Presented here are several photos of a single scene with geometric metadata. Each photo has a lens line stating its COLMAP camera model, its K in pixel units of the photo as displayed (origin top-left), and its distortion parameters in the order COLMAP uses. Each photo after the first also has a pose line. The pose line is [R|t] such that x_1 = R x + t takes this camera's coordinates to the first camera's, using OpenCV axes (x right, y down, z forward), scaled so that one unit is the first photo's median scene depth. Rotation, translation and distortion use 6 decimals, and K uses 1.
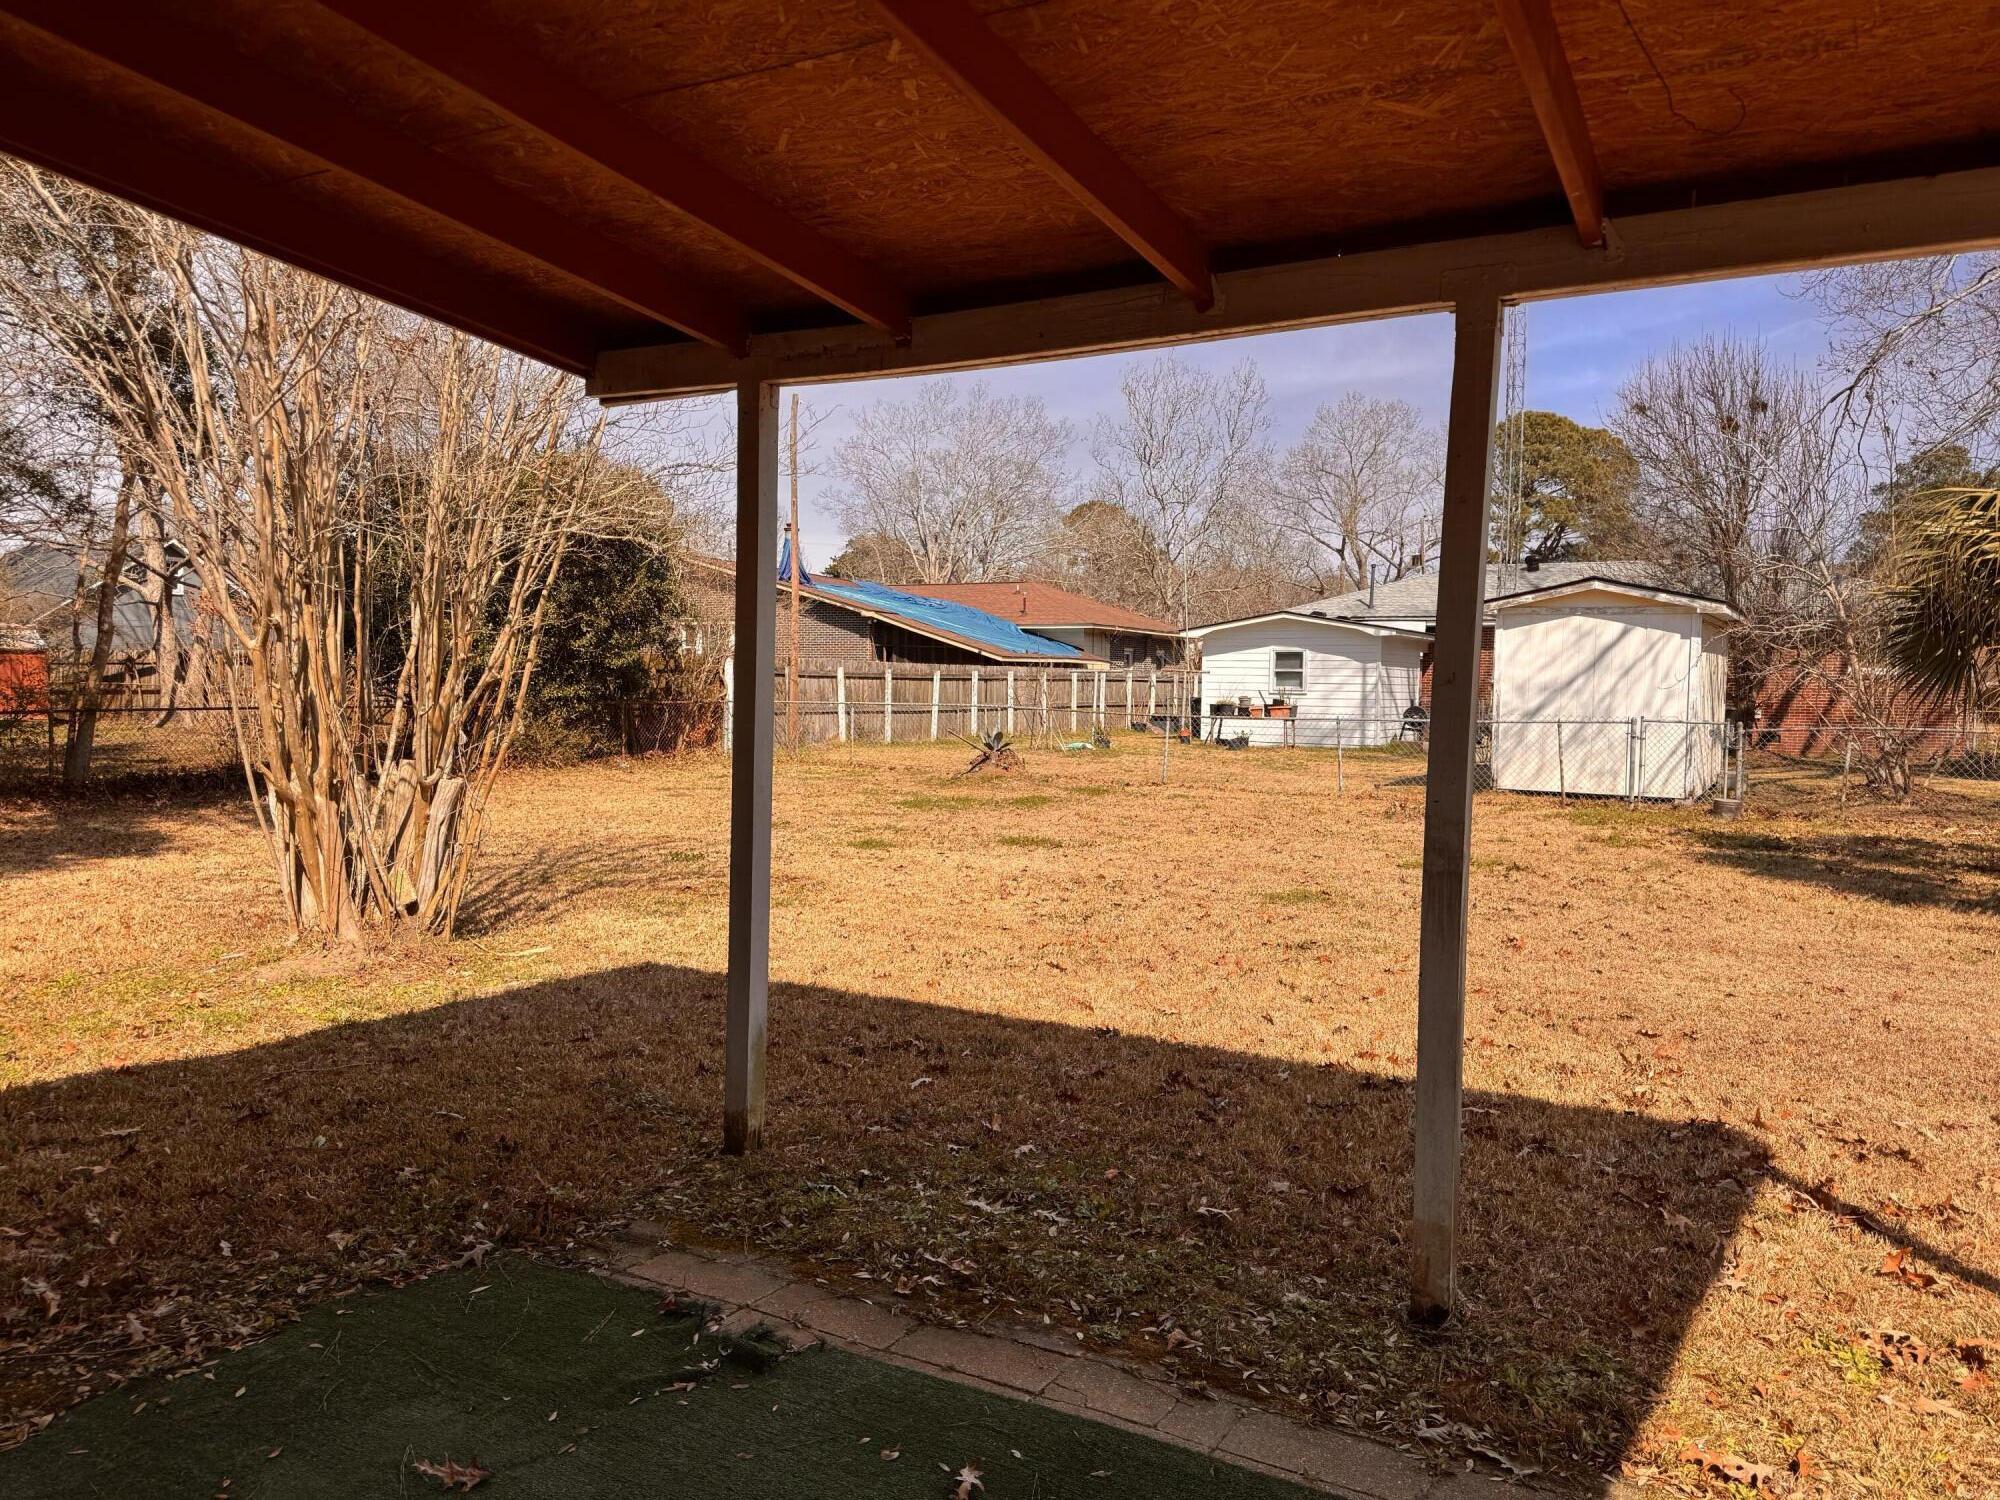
lens RADIAL K [[1414.3, 0, 1010.0], [0, 1414.3, 744.6], [0, 0, 1]] dist [0.021365, -0.004170]
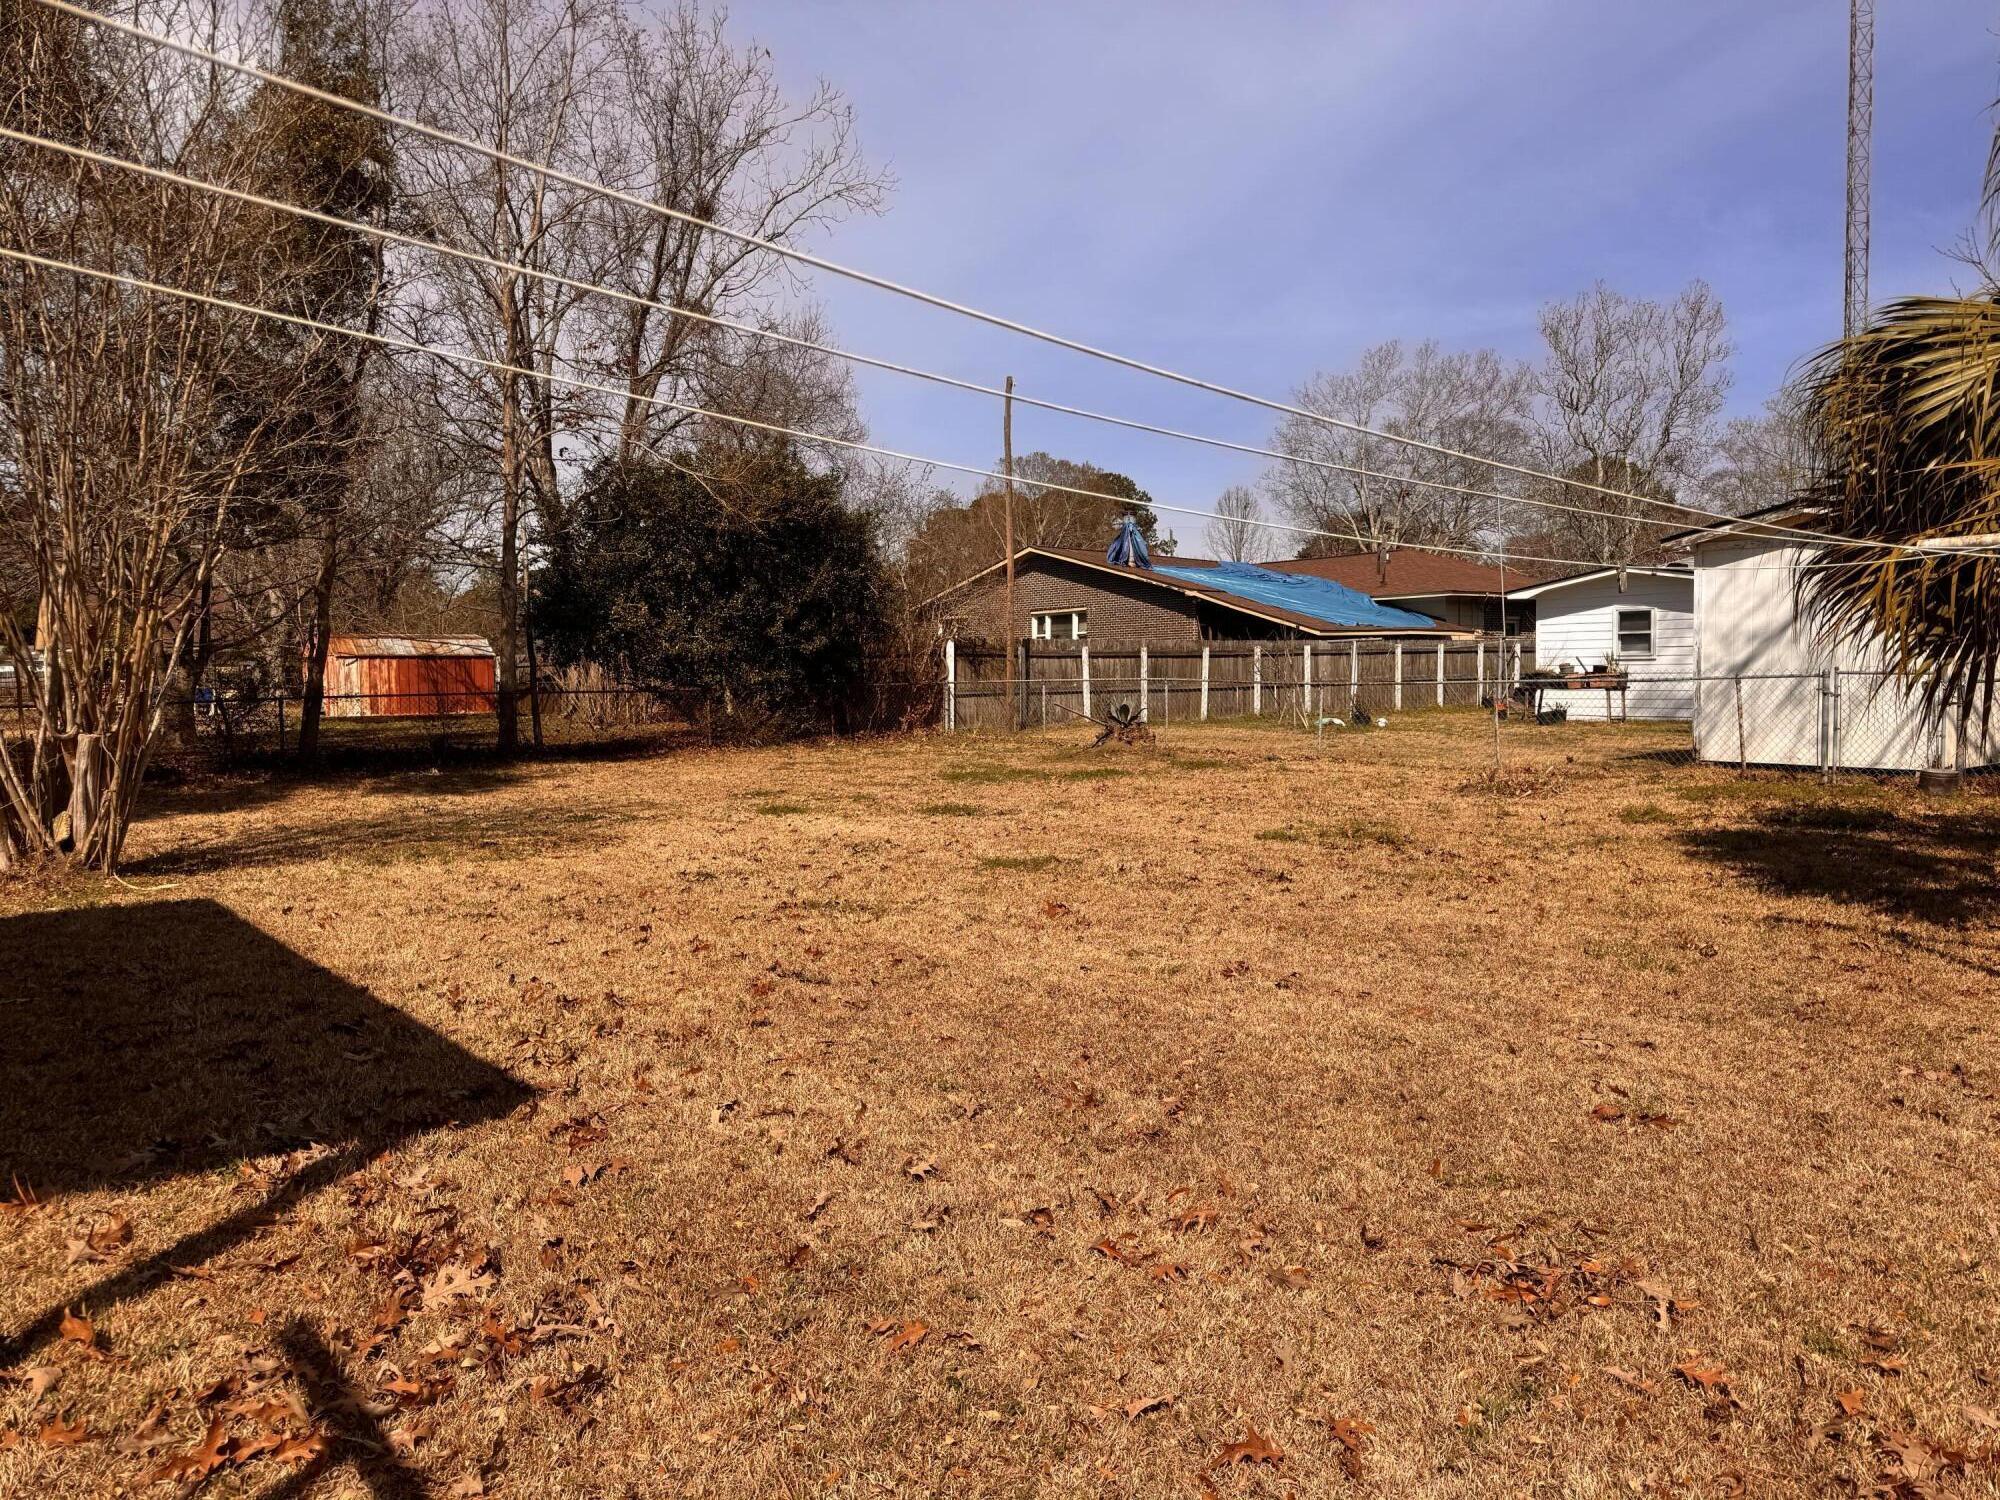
lens RADIAL K [[1414.3, 0, 1010.0], [0, 1414.3, 744.6], [0, 0, 1]] dist [0.021365, -0.004170]
pose [[0.926017, -0.009692, -0.377358, 0.193011], [0.012026, 0.999920, 0.003830, 0.009416], [0.377291, -0.008085, 0.926059, 0.054620]]
